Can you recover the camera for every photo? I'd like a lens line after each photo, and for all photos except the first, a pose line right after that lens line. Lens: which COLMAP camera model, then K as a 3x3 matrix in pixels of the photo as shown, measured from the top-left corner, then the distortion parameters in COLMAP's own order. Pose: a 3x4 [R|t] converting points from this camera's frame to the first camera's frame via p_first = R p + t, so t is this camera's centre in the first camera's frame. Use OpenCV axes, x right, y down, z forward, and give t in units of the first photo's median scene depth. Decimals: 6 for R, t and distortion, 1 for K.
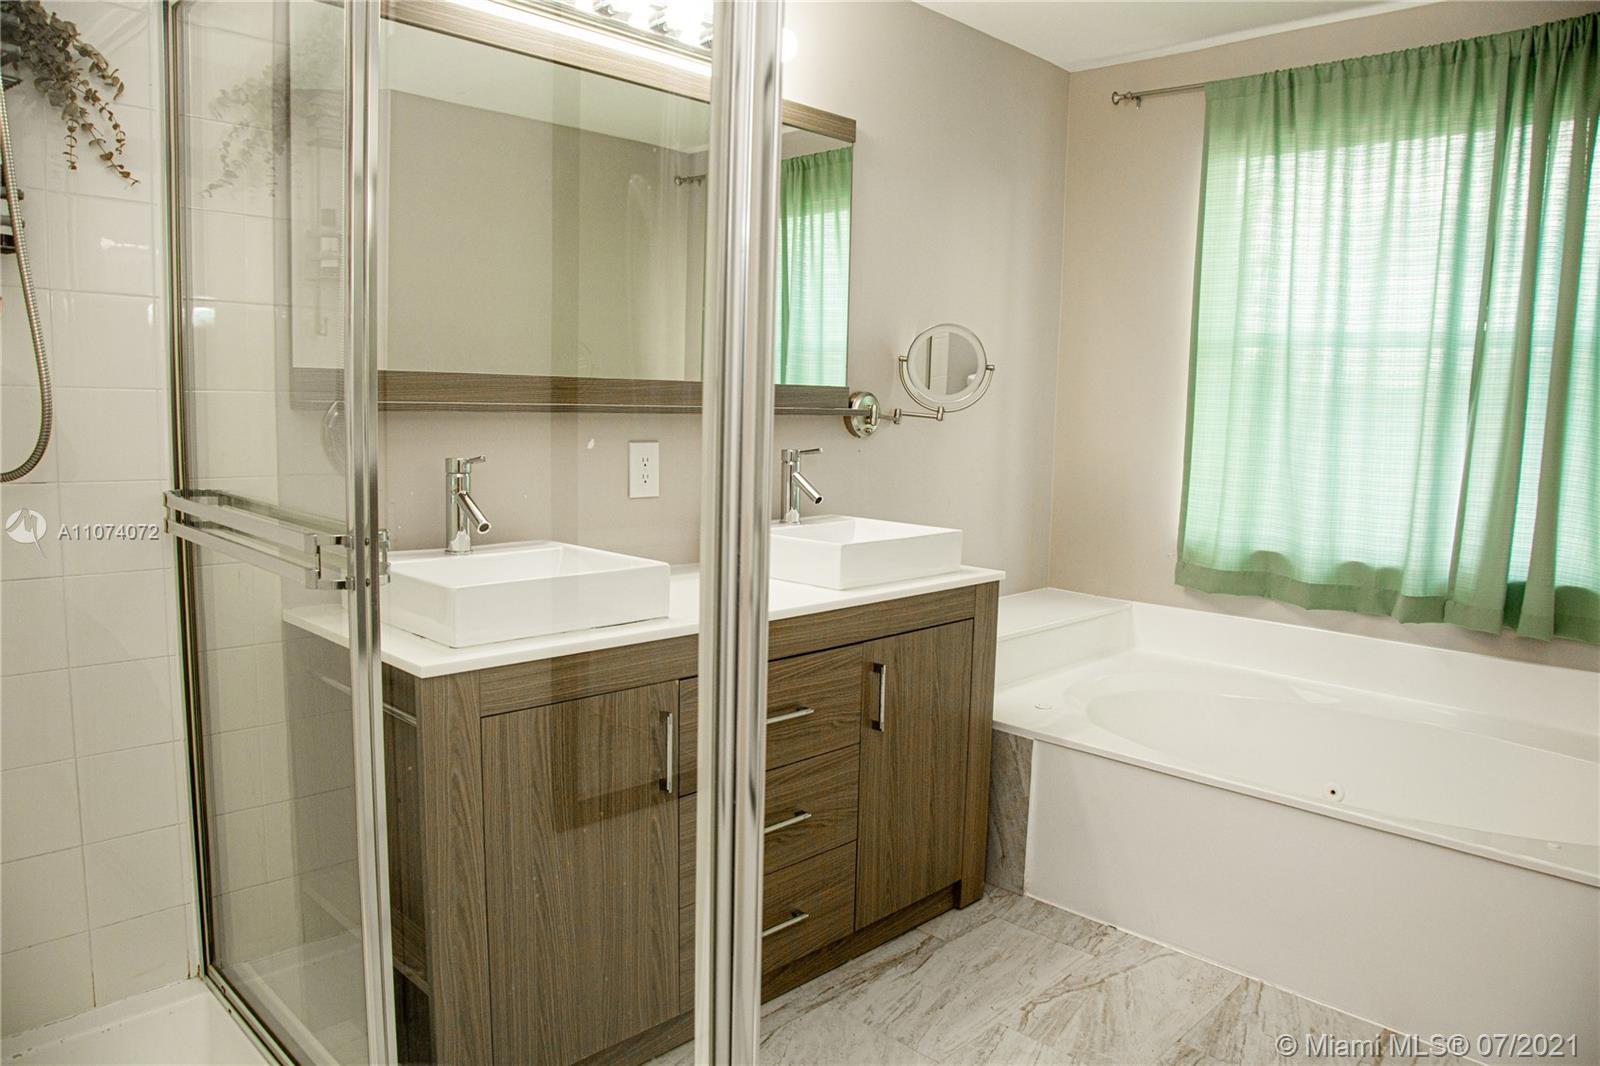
lens RADIAL K [[1121.0, 0, 800.0], [0, 1121.0, 533.0], [0, 0, 1]] dist [-0.108696, 0.081762]
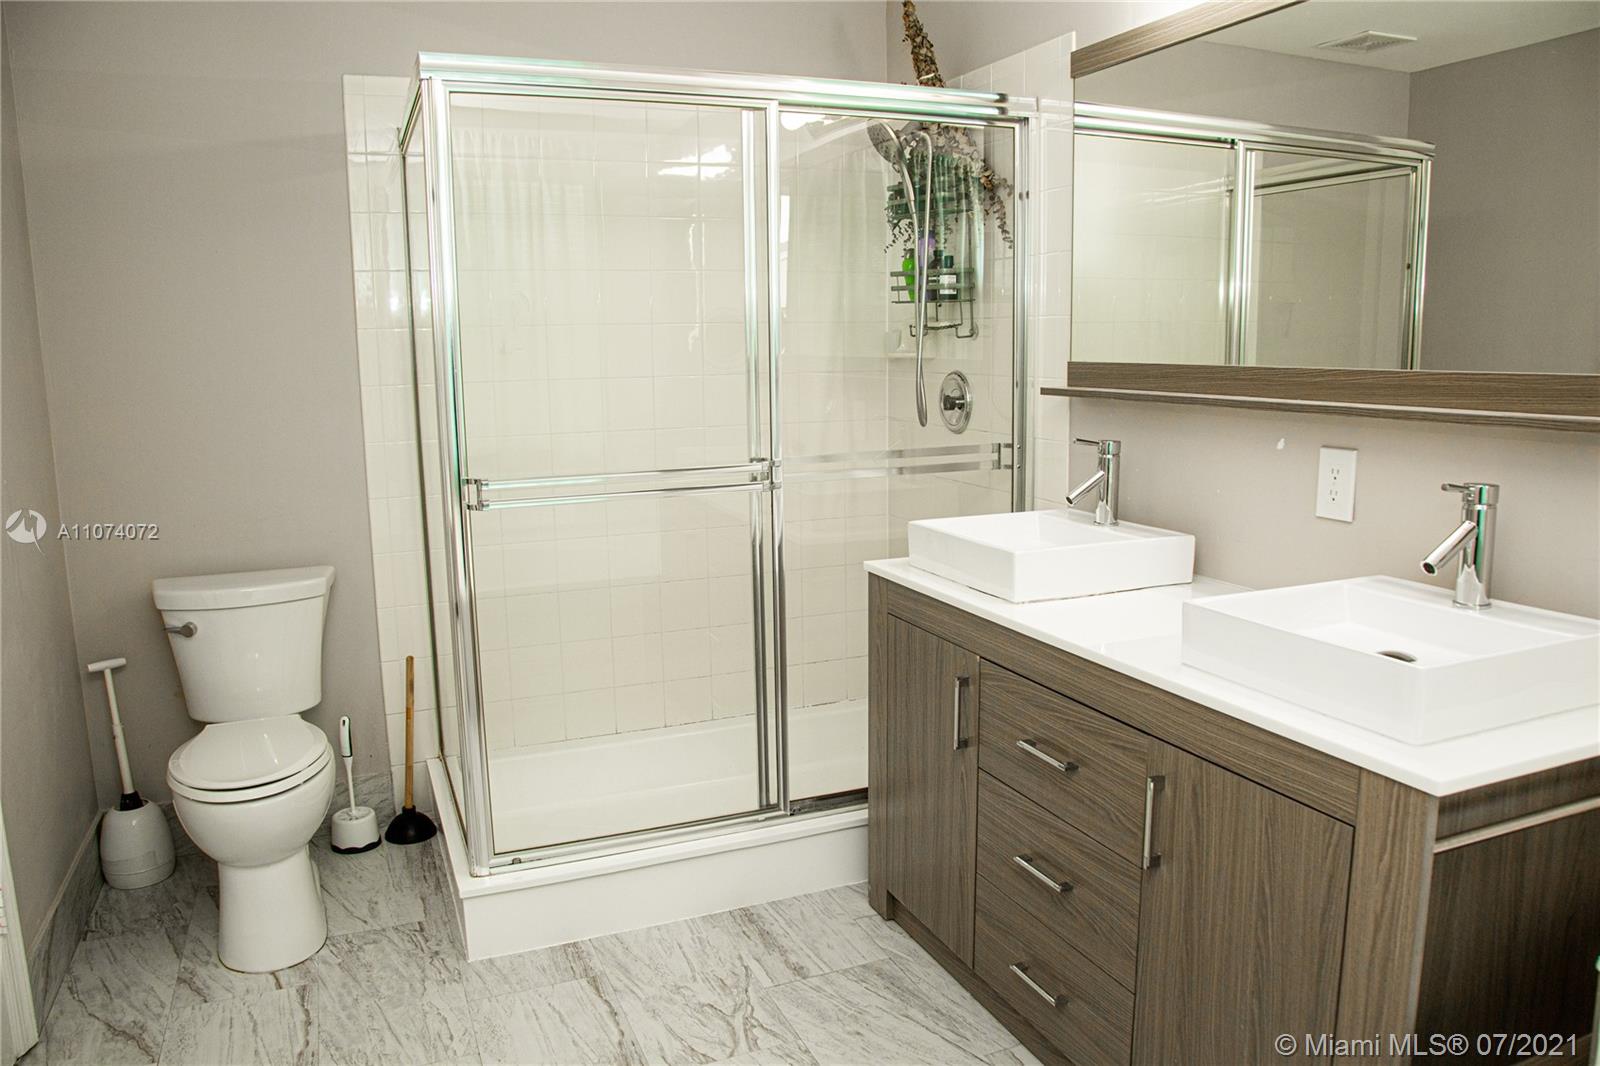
lens RADIAL K [[1121.0, 0, 800.0], [0, 1121.0, 533.0], [0, 0, 1]] dist [-0.108696, 0.081762]
pose [[-0.367910, 0.135286, -0.919968, 0.766118], [-0.112509, 0.975614, 0.188463, -0.136248], [0.923030, 0.172842, -0.343717, 1.001021]]
